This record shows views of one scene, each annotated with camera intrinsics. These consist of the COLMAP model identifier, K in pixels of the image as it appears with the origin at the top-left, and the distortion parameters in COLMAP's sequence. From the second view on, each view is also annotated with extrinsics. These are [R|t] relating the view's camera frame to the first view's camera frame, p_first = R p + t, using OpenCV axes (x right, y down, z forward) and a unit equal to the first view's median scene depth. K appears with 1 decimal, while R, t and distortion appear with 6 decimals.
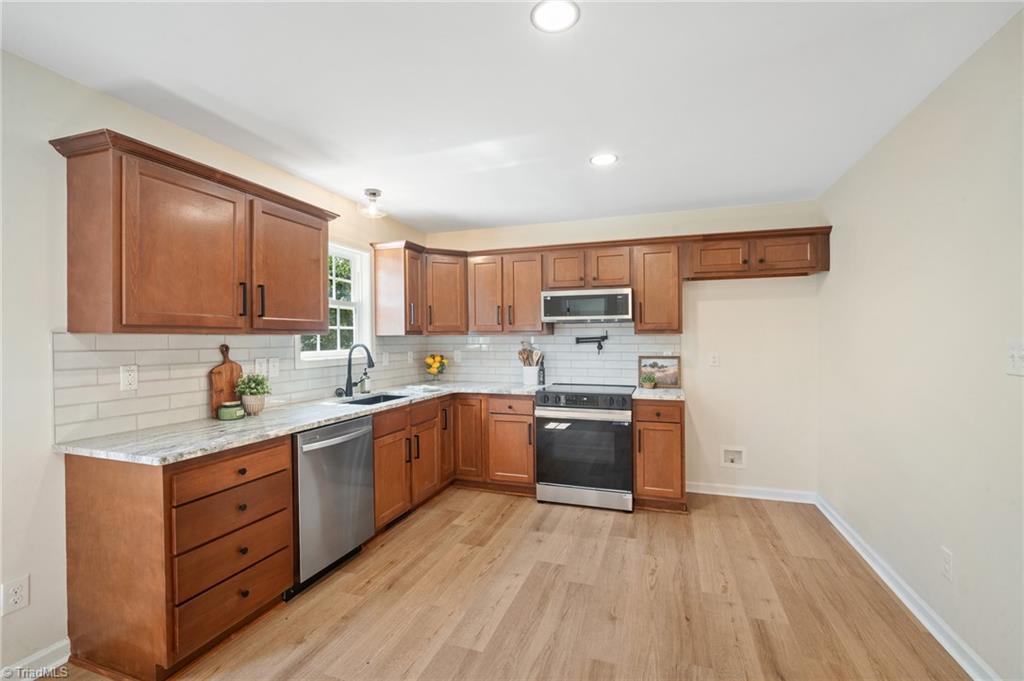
lens RADIAL K [[446.9, 0, 506.3], [0, 446.9, 338.6], [0, 0, 1]] dist [-0.008946, 0.003078]
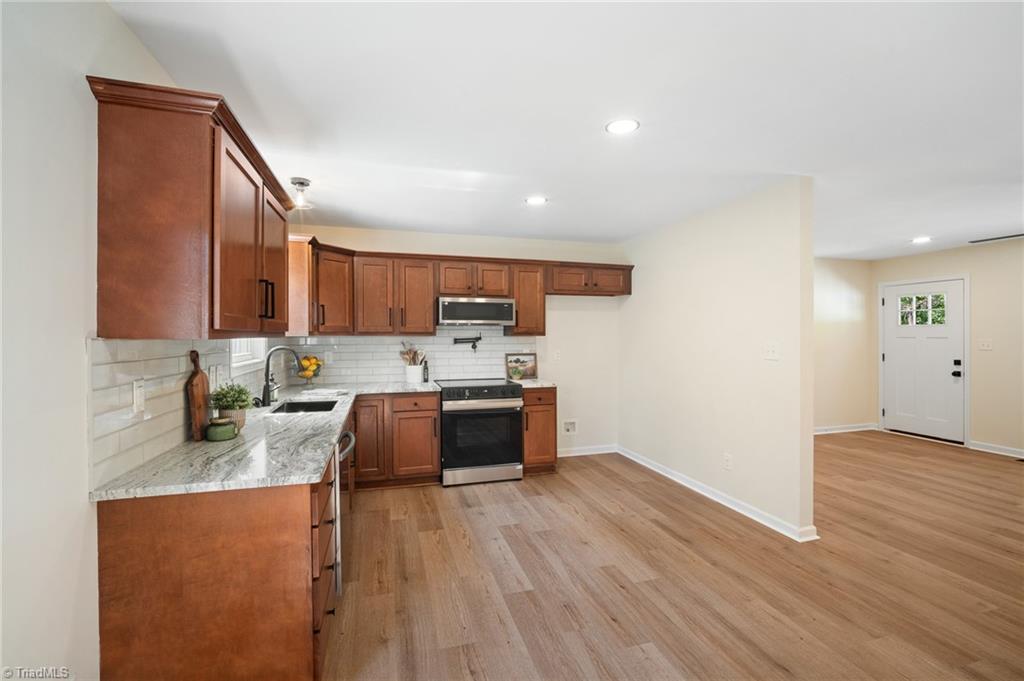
lens RADIAL K [[446.9, 0, 510.7], [0, 446.9, 337.0], [0, 0, 1]] dist [-0.008946, 0.003078]
pose [[0.815154, 0.001112, 0.579244, -0.498835], [-0.002818, 0.999994, 0.002046, -0.011419], [-0.579238, -0.003301, 0.815152, 0.001736]]
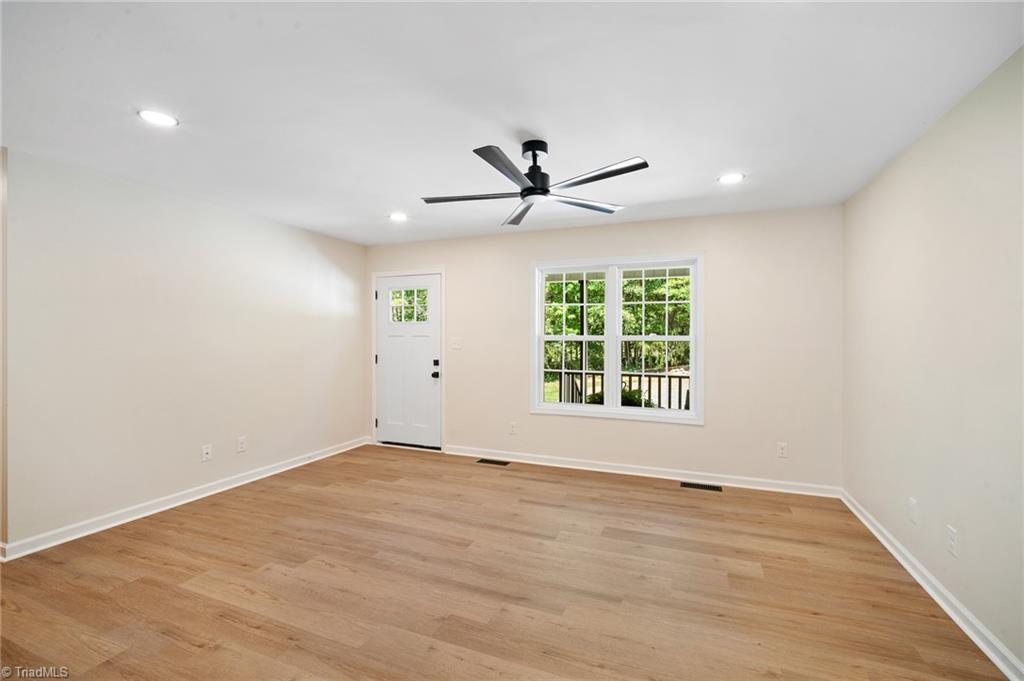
lens RADIAL K [[446.9, 0, 511.1], [0, 446.9, 339.5], [0, 0, 1]] dist [-0.008946, 0.003078]
pose [[0.057432, 0.000465, 0.998349, 0.314607], [-0.000841, 1.000000, -0.000418, 0.003134], [-0.998349, -0.000815, 0.057433, 0.039381]]
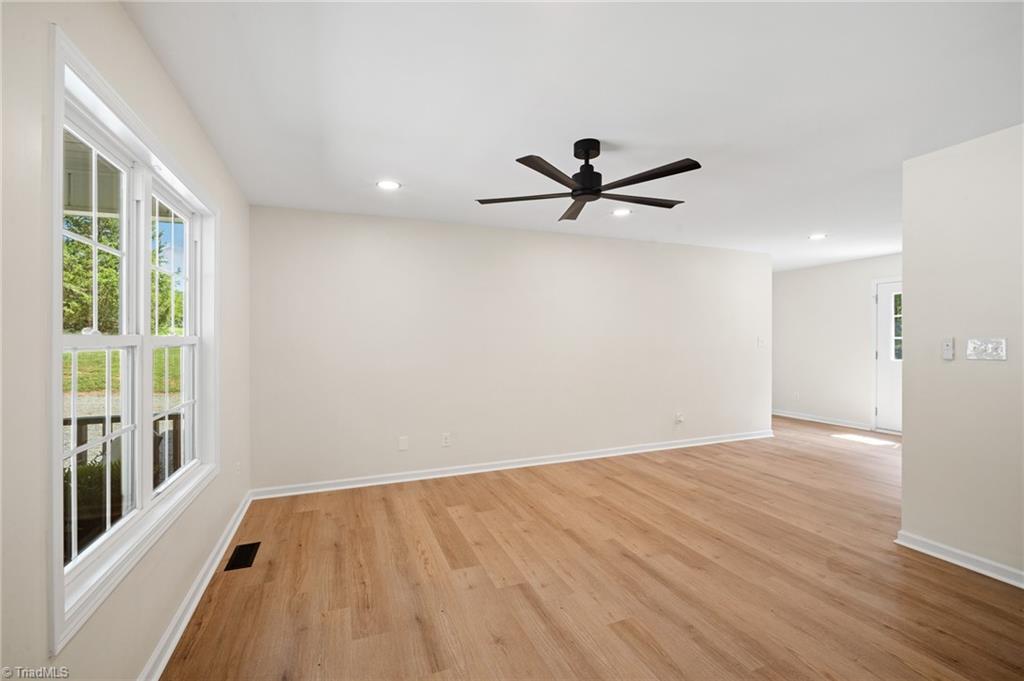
lens RADIAL K [[446.9, 0, 514.2], [0, 446.9, 337.4], [0, 0, 1]] dist [-0.008946, 0.003078]
pose [[-0.756972, 0.007281, -0.653407, 1.738023], [0.007820, 0.999967, 0.002083, -0.004847], [0.653400, -0.003533, -0.757004, 0.567267]]
